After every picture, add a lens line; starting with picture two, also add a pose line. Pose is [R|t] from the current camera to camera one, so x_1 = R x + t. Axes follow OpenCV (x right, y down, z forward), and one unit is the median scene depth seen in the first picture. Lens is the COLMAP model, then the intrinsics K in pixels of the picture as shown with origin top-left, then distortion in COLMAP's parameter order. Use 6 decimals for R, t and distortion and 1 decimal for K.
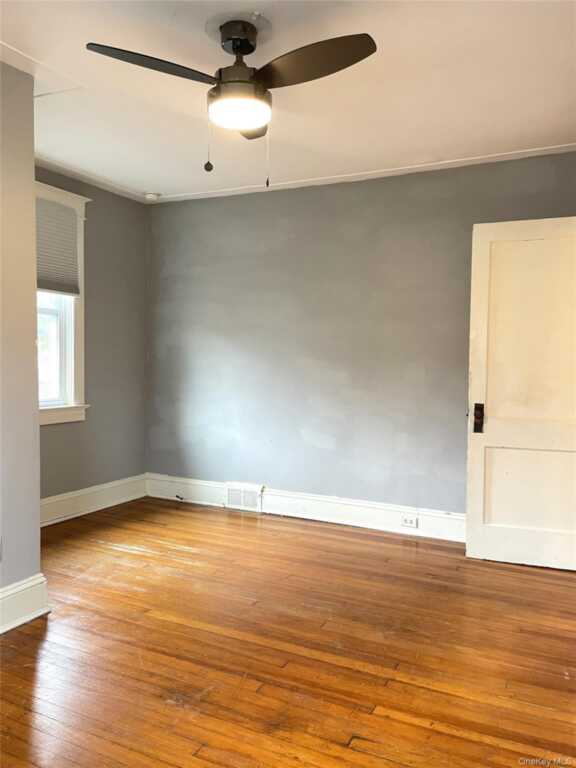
lens RADIAL K [[584.1, 0, 293.5], [0, 584.1, 390.2], [0, 0, 1]] dist [0.105380, -0.139508]
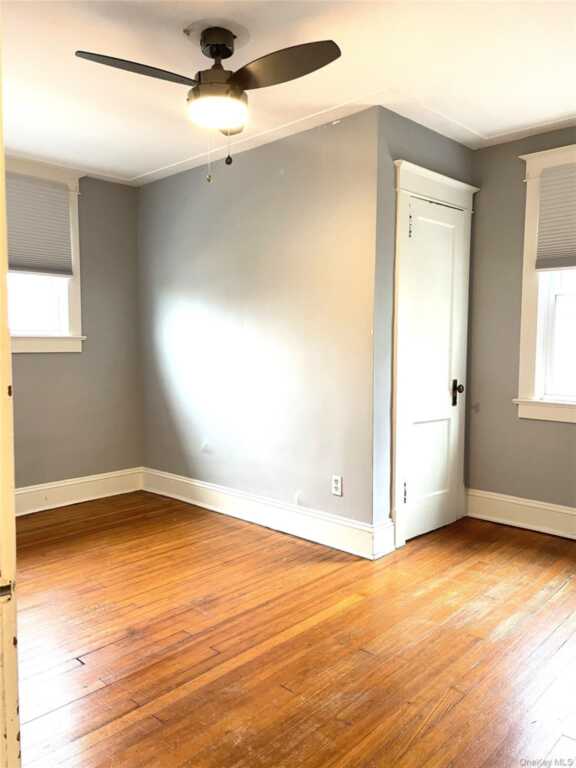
lens RADIAL K [[584.1, 0, 293.5], [0, 584.1, 390.2], [0, 0, 1]] dist [0.105380, -0.139508]
pose [[-0.300844, 0.055187, -0.952075, 0.870226], [-0.055247, 0.995639, 0.075170, -0.050818], [0.952072, 0.075213, -0.296484, 1.395567]]
